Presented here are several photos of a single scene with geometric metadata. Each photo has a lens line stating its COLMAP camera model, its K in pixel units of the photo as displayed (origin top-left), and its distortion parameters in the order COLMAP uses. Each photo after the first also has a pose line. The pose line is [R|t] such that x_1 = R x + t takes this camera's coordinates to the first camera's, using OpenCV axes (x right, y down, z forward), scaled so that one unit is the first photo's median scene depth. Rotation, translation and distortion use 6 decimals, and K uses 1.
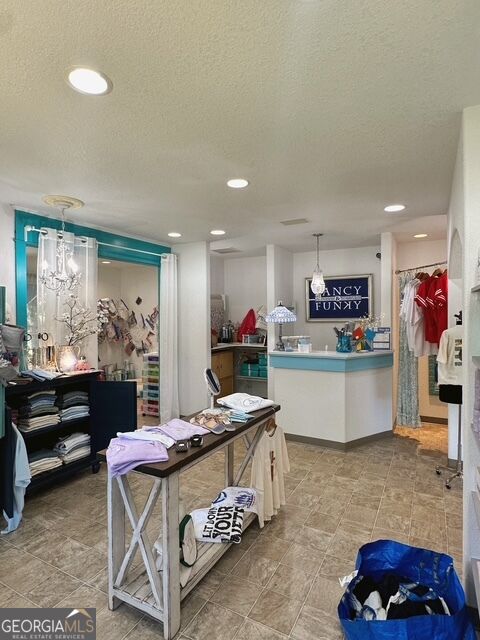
lens RADIAL K [[356.6, 0, 240.0], [0, 356.6, 320.0], [0, 0, 1]] dist [0.002553, 0.000898]
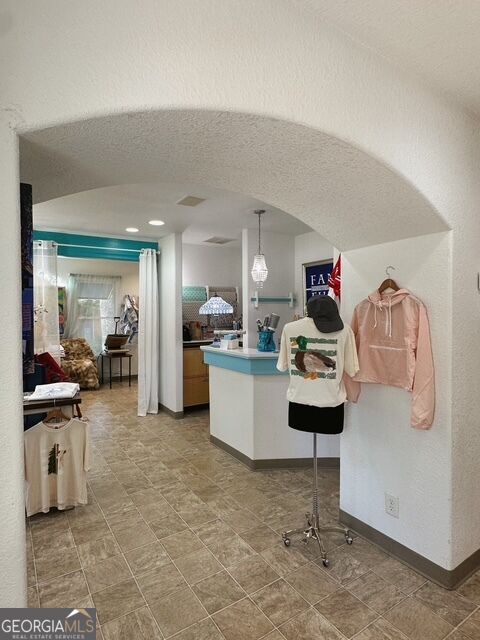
lens RADIAL K [[356.6, 0, 240.0], [0, 356.6, 320.0], [0, 0, 1]] dist [0.002553, 0.000898]
pose [[0.877417, 0.013045, -0.479551, 0.650607], [-0.007925, 0.999888, 0.012699, 0.008761], [0.479663, -0.007342, 0.877422, 0.255518]]
